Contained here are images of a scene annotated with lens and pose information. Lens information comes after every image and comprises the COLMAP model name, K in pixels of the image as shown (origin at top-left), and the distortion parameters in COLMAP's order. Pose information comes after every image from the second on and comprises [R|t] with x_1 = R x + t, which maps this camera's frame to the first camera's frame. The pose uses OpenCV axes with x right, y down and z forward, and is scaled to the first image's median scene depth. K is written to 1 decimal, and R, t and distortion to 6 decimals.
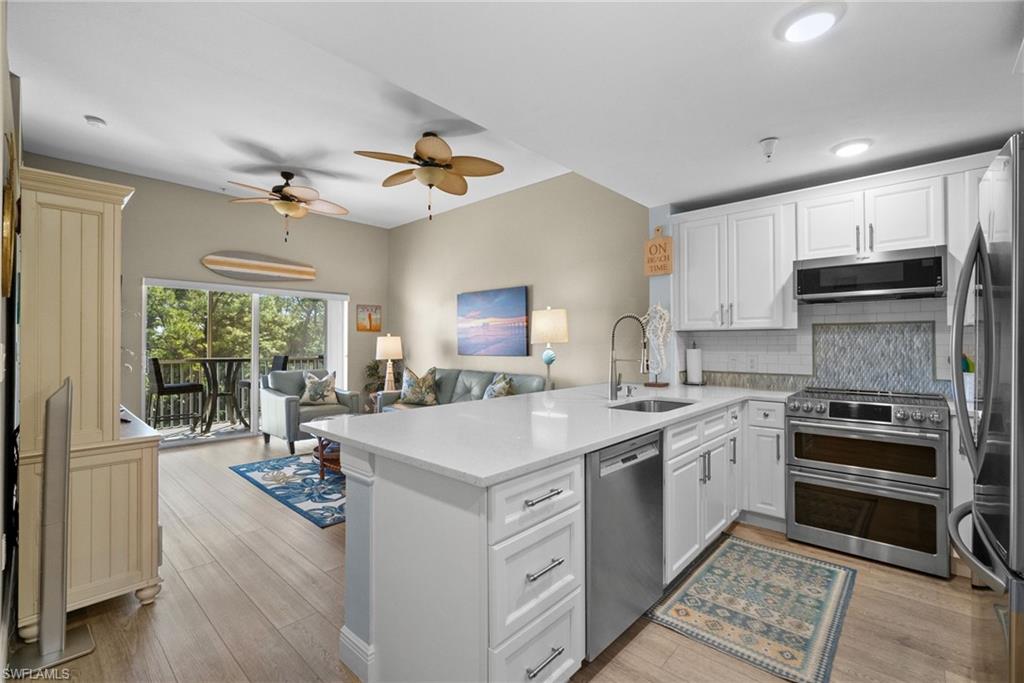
lens RADIAL K [[451.1, 0, 508.6], [0, 451.1, 337.4], [0, 0, 1]] dist [-0.001386, 0.000063]
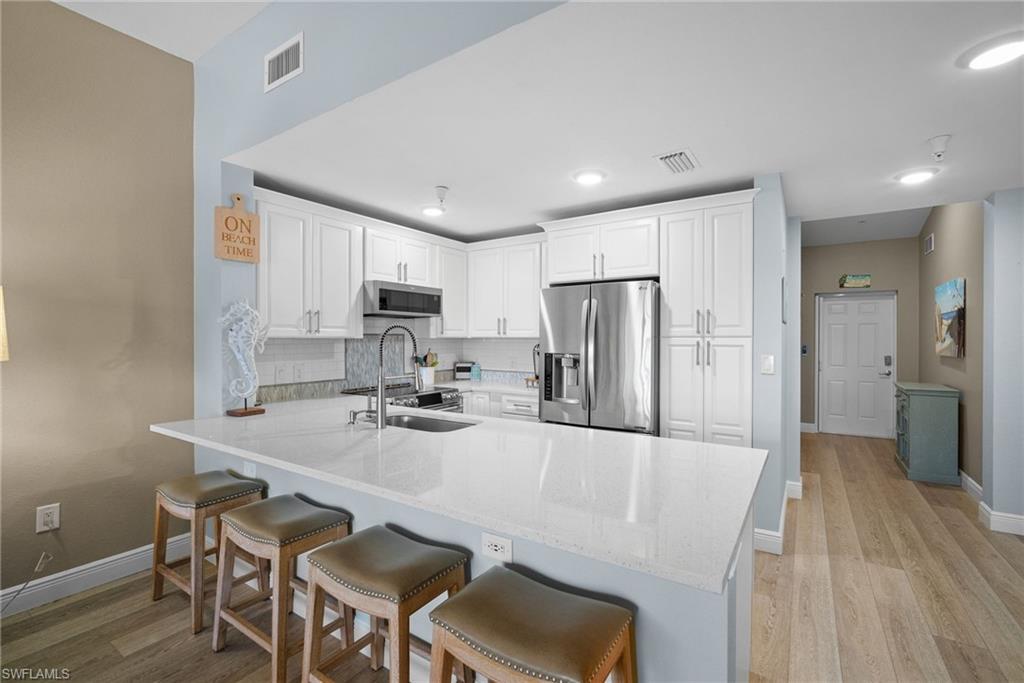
lens RADIAL K [[451.1, 0, 508.6], [0, 451.1, 337.4], [0, 0, 1]] dist [-0.001386, 0.000063]
pose [[-0.160707, 0.003430, 0.986996, -0.308010], [-0.013877, 0.999887, -0.005734, -0.011756], [-0.986905, -0.014618, -0.160642, 0.468195]]
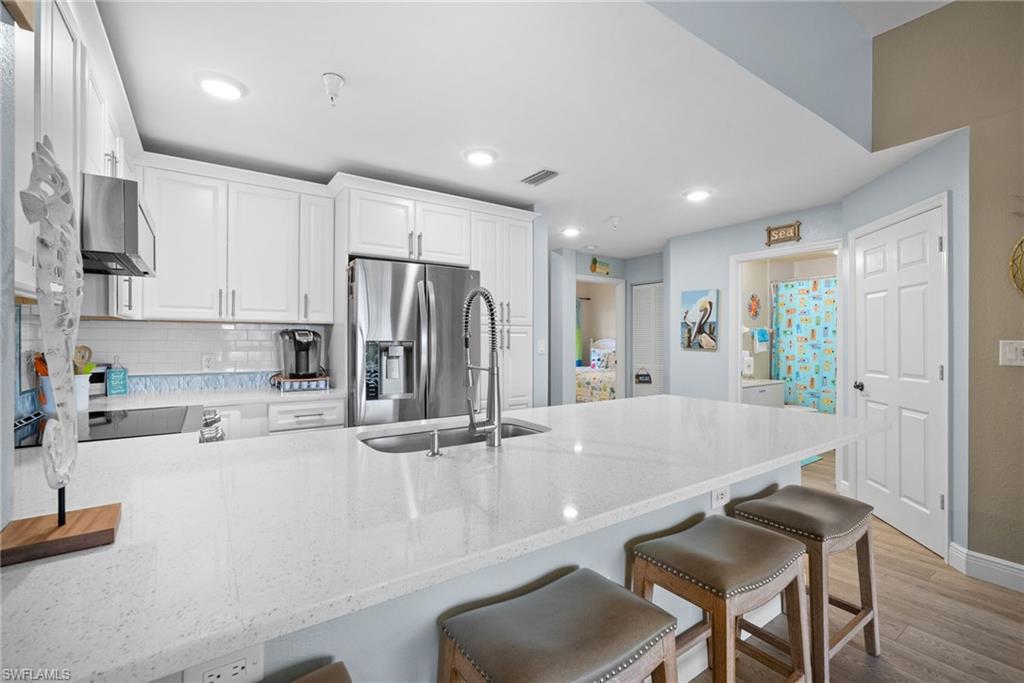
lens RADIAL K [[457.9, 0, 510.1], [0, 457.9, 338.7], [0, 0, 1]] dist [0.000908, 0.000580]
pose [[-0.976531, -0.001749, 0.215372, 0.050531], [-0.004930, 0.999887, -0.014233, 0.010351], [-0.215322, -0.014961, -0.976428, 0.788759]]
